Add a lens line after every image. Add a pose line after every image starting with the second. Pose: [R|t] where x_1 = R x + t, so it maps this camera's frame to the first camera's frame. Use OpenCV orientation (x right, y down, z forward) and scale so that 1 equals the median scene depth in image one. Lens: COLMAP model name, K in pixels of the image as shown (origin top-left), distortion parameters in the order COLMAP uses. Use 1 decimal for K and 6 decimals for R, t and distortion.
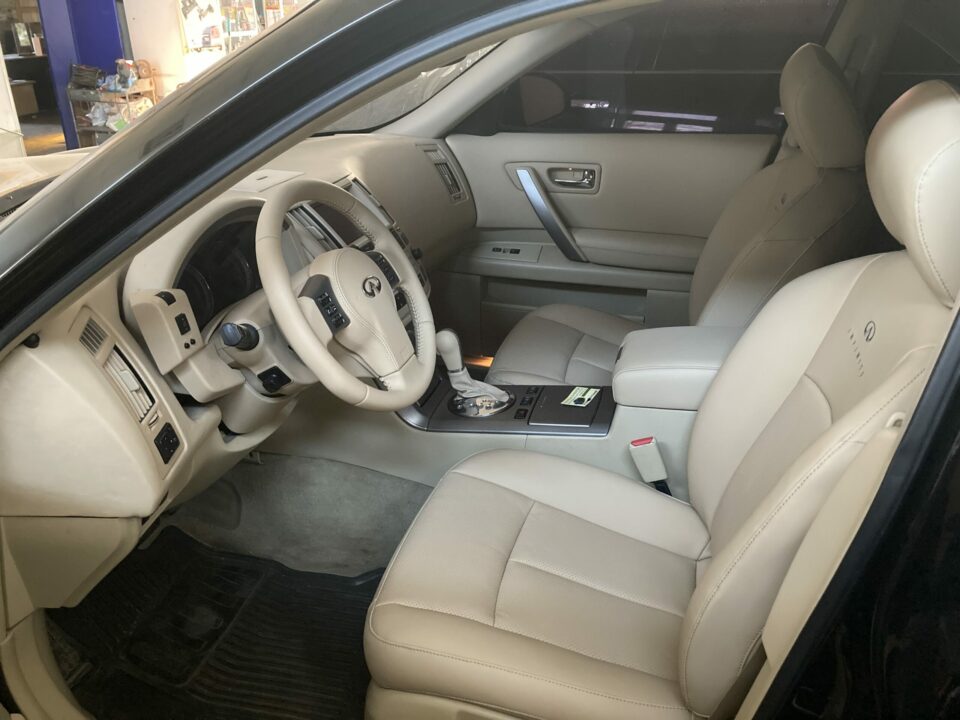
lens RADIAL K [[779.9, 0, 477.4], [0, 779.9, 354.1], [0, 0, 1]] dist [0.066495, -0.117852]
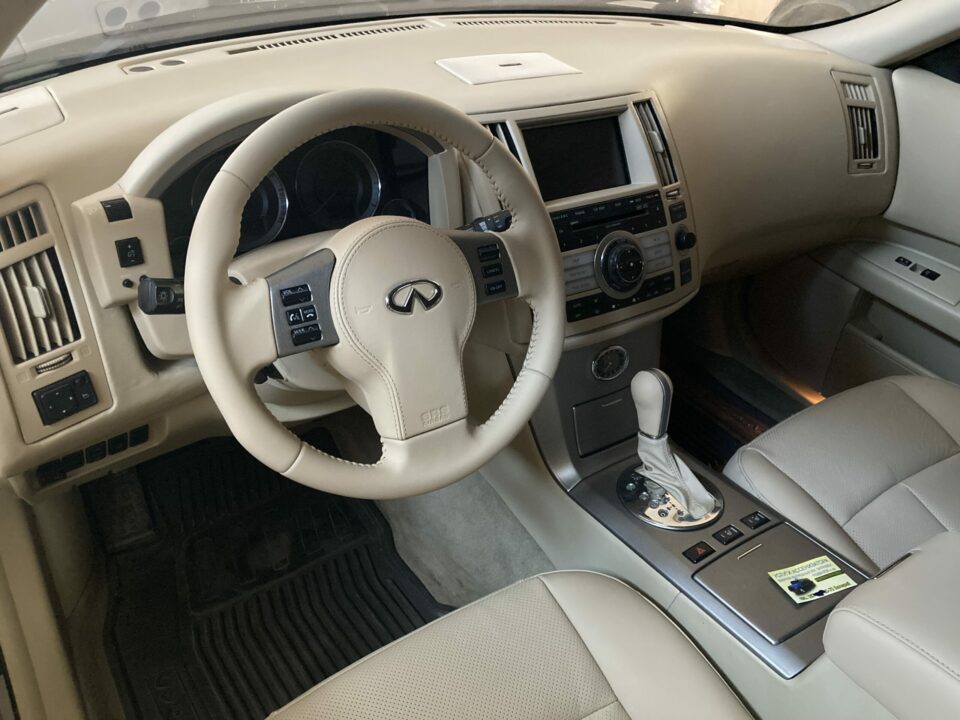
lens RADIAL K [[811.0, 0, 479.5], [0, 811.0, 356.5], [0, 0, 1]] dist [-0.011815, -0.000031]
pose [[0.769057, 0.429907, -0.473002, 0.151721], [-0.350591, 0.902481, 0.250229, -0.154097], [0.534451, -0.026610, 0.844780, 0.358439]]
